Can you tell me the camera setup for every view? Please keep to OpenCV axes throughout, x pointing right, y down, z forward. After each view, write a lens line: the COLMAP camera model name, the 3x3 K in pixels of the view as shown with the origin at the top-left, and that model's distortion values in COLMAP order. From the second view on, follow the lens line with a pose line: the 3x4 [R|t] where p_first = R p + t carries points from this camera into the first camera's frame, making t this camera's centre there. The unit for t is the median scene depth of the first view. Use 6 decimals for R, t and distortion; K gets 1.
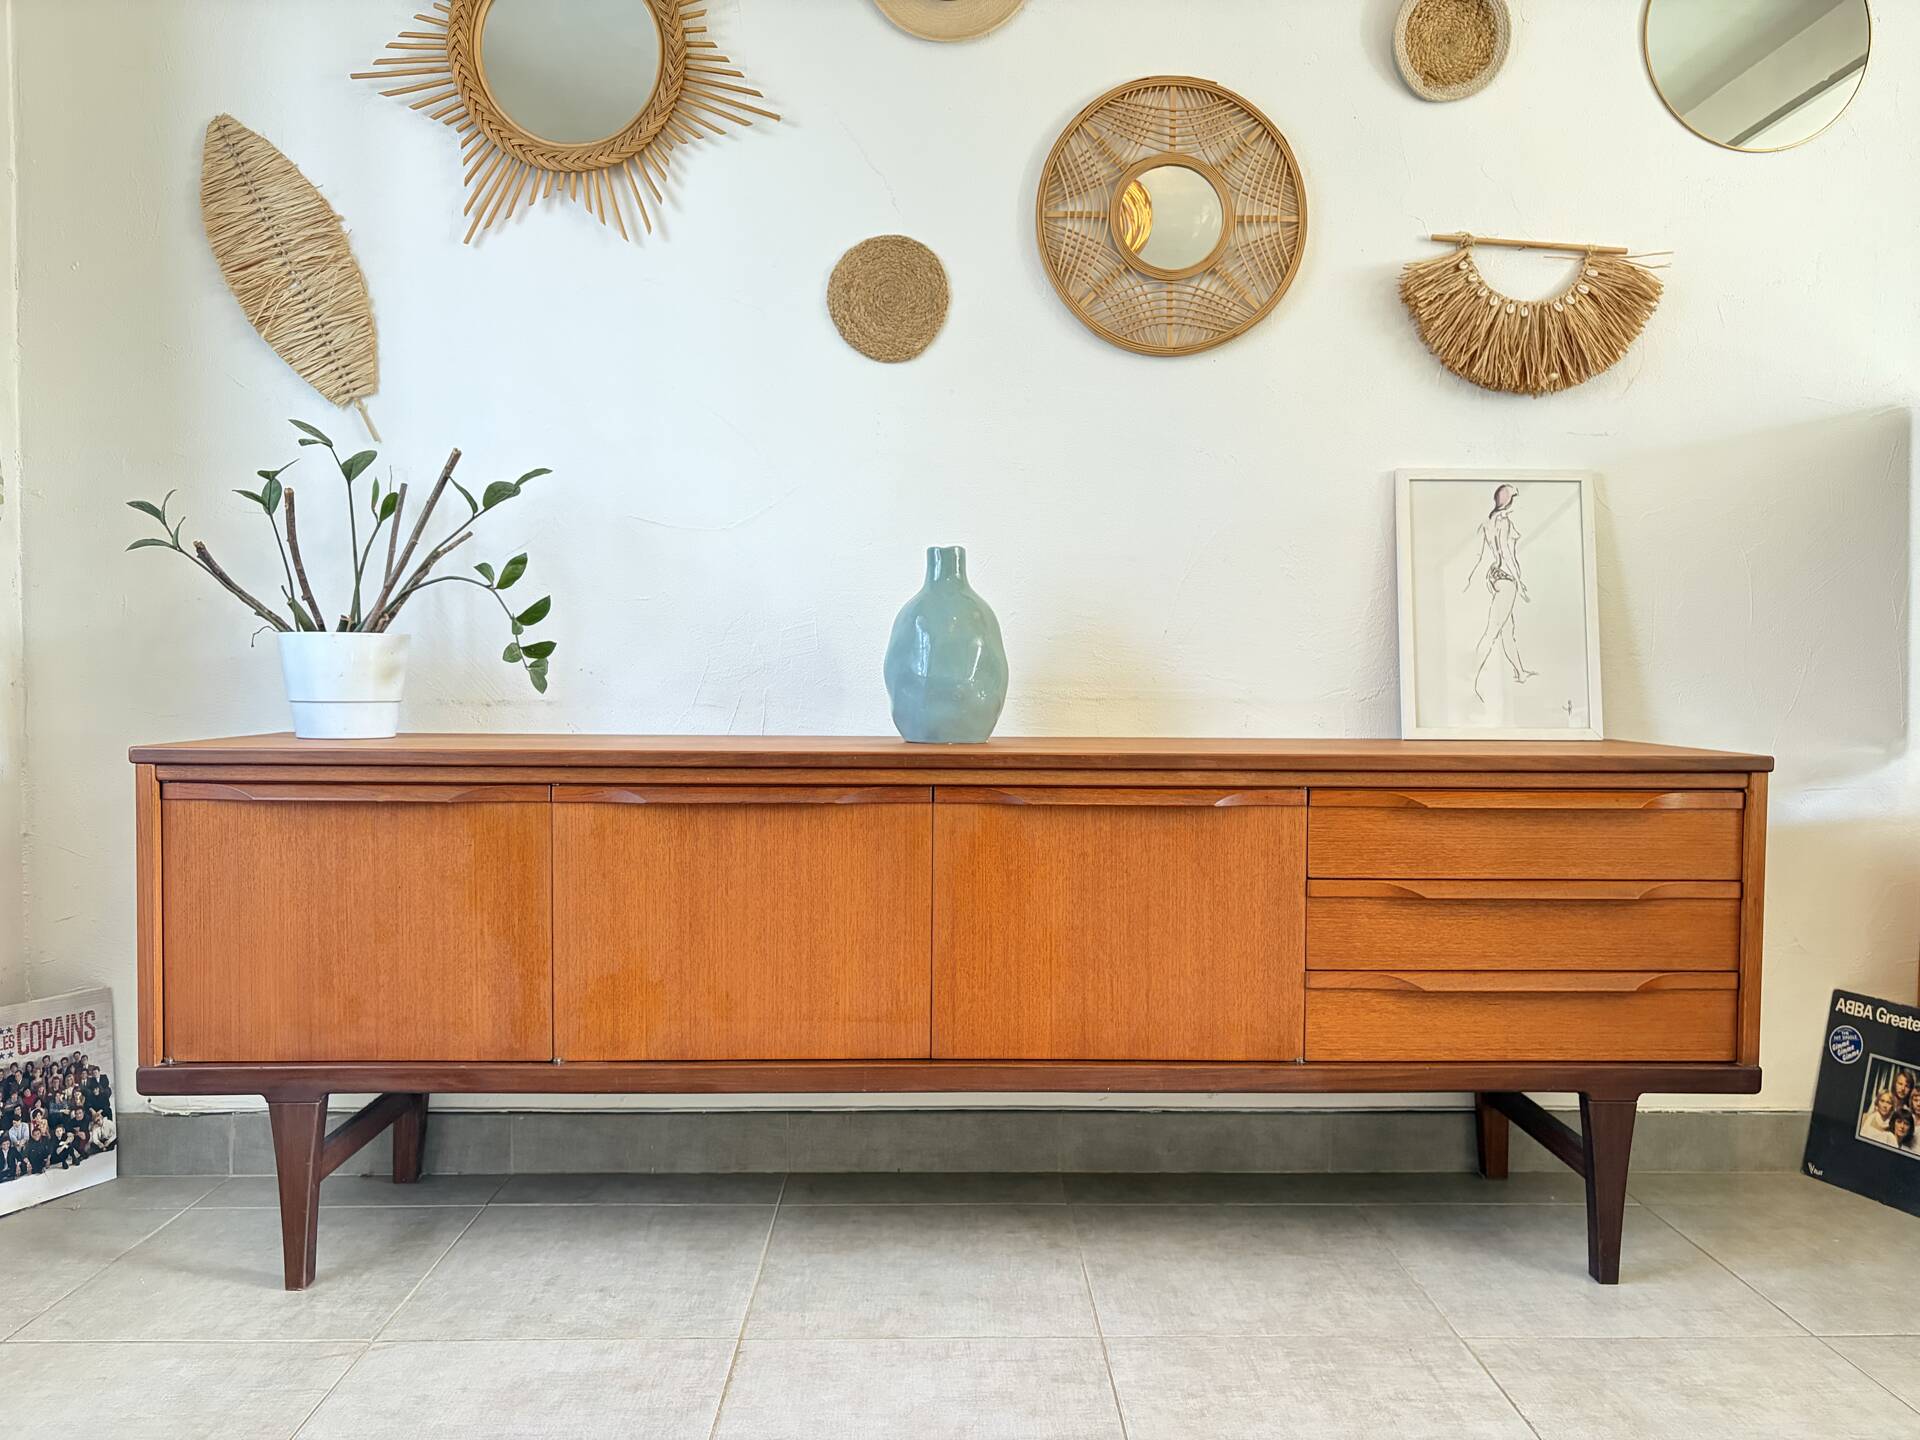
lens RADIAL K [[1452.4, 0, 967.9], [0, 1452.4, 727.8], [0, 0, 1]] dist [0.030859, -0.016881]
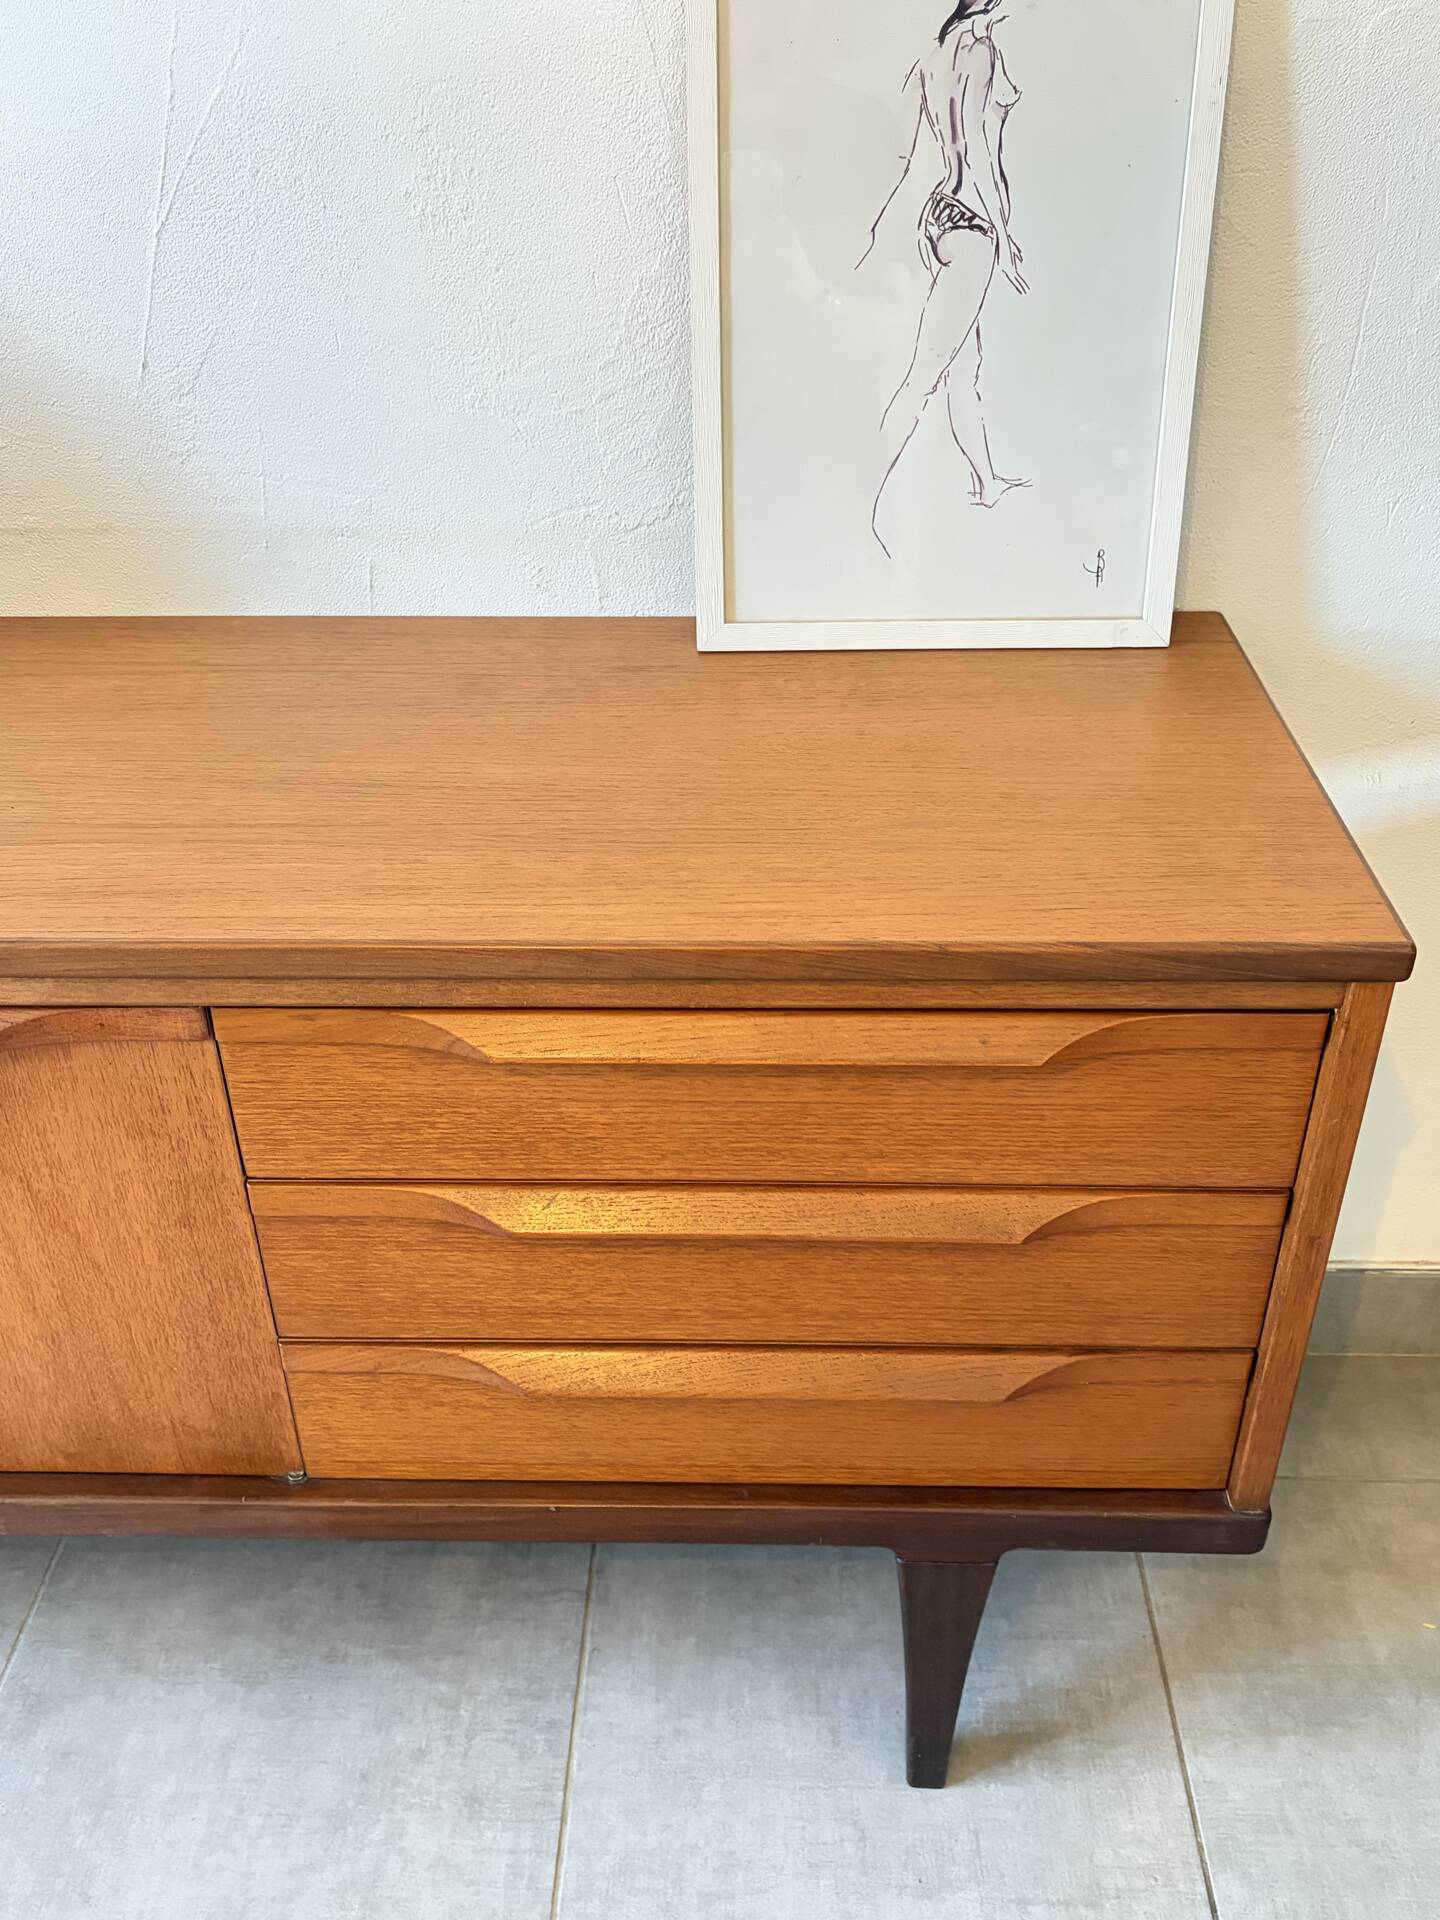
lens RADIAL K [[1724.7, 0, 714.0], [0, 1724.7, 977.7], [0, 0, 1]] dist [0.031789, -0.018503]
pose [[0.998114, 0.012056, -0.060198, 0.382585], [0.020320, 0.860396, 0.509221, -0.190948], [0.057933, -0.509483, 0.858528, 0.584636]]
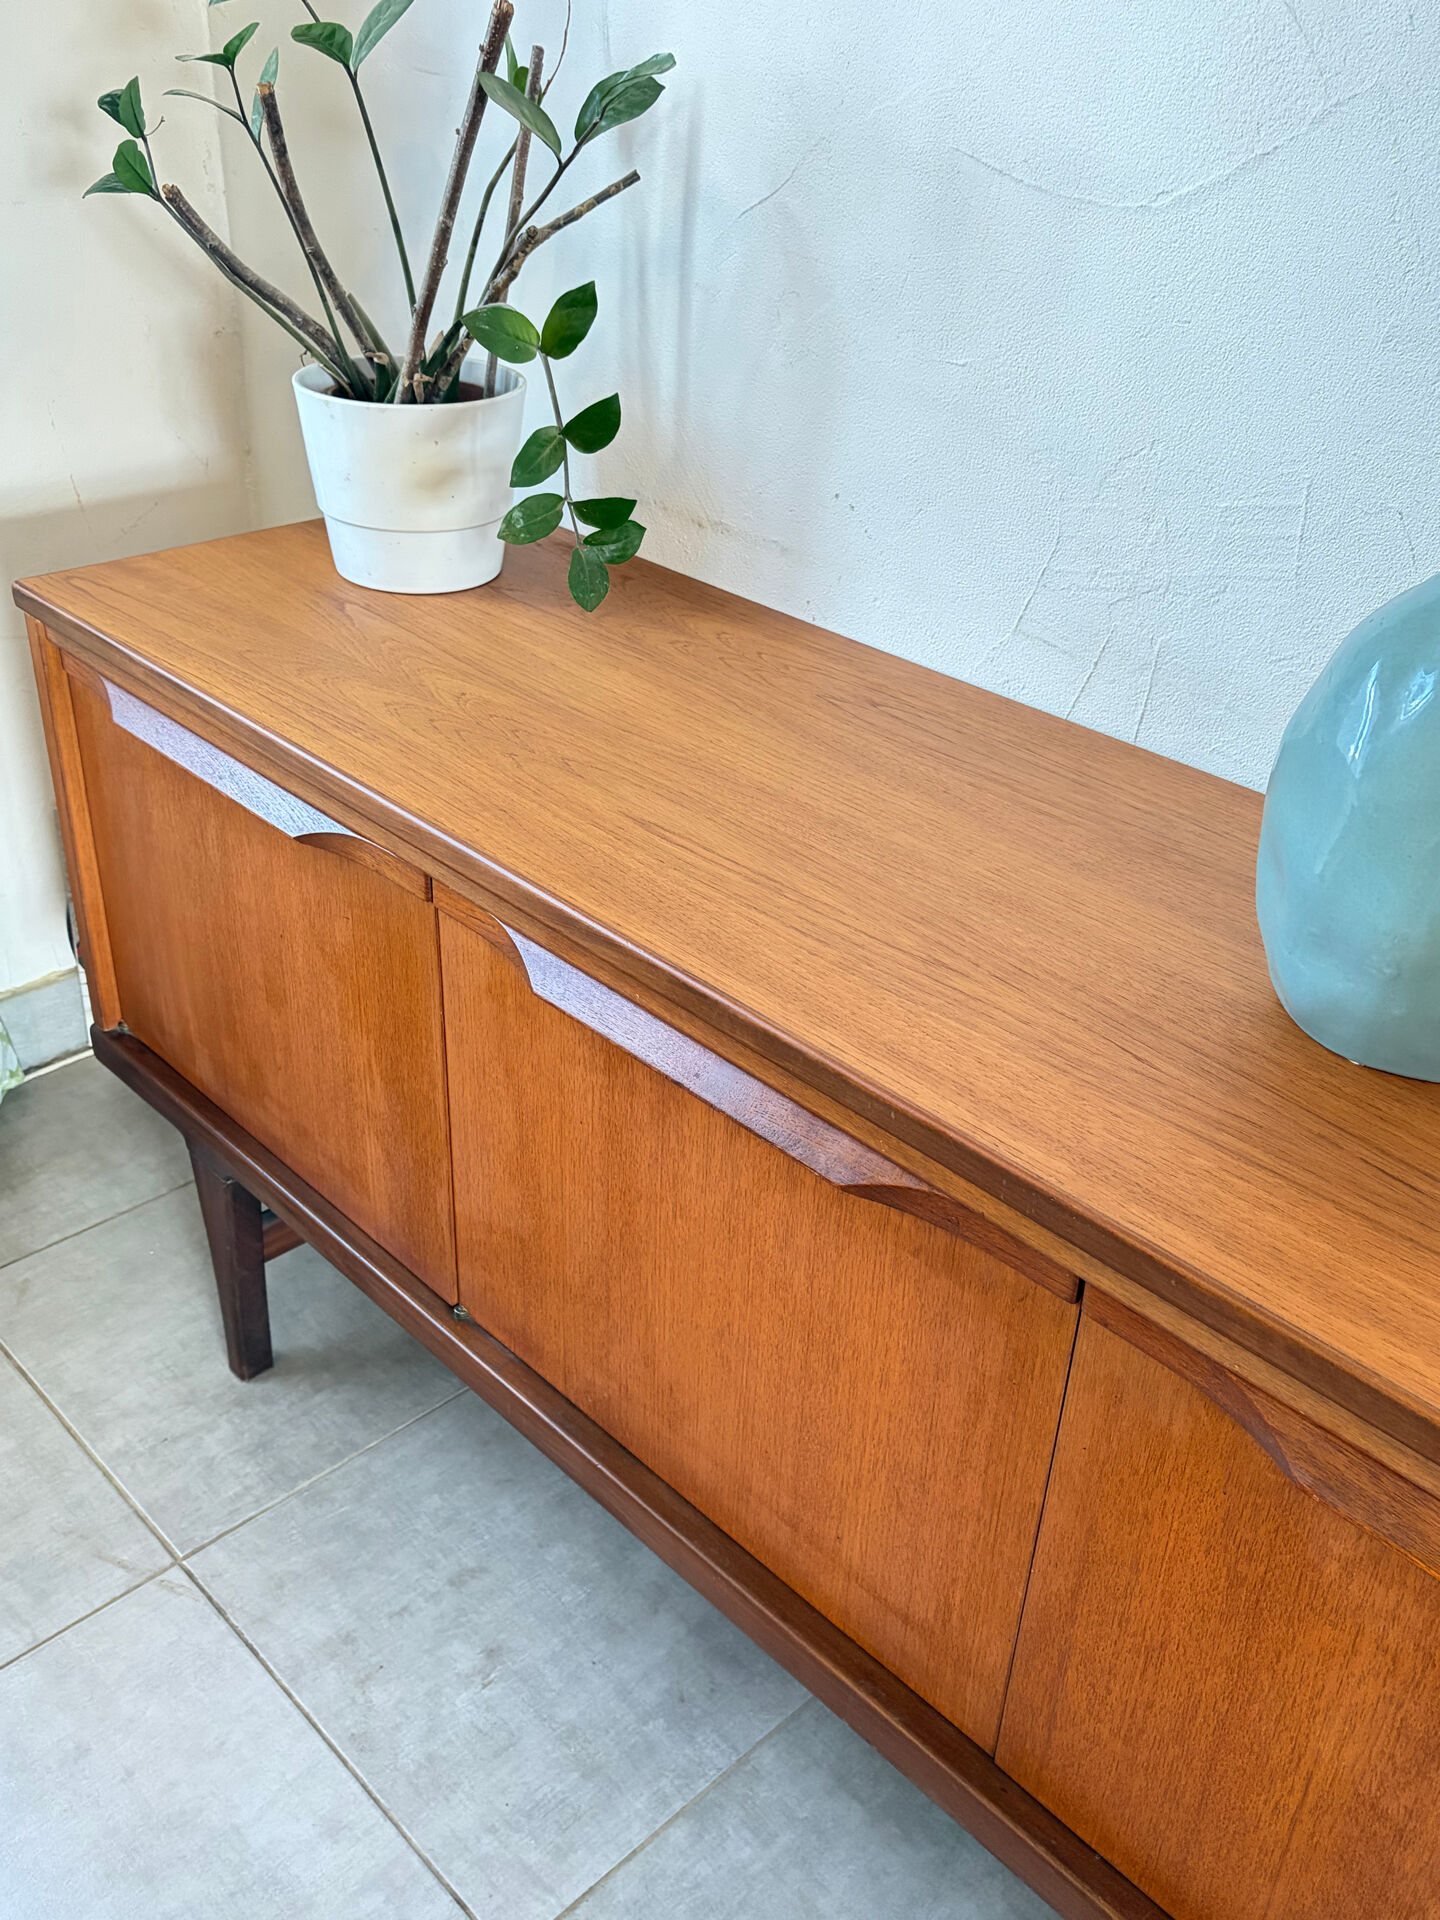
lens RADIAL K [[1724.7, 0, 713.4], [0, 1724.7, 972.2], [0, 0, 1]] dist [0.031789, -0.018503]
pose [[0.675169, 0.401144, -0.619056, 0.134596], [-0.065677, 0.868569, 0.491197, -0.206053], [0.734733, -0.290983, 0.612777, 0.671309]]
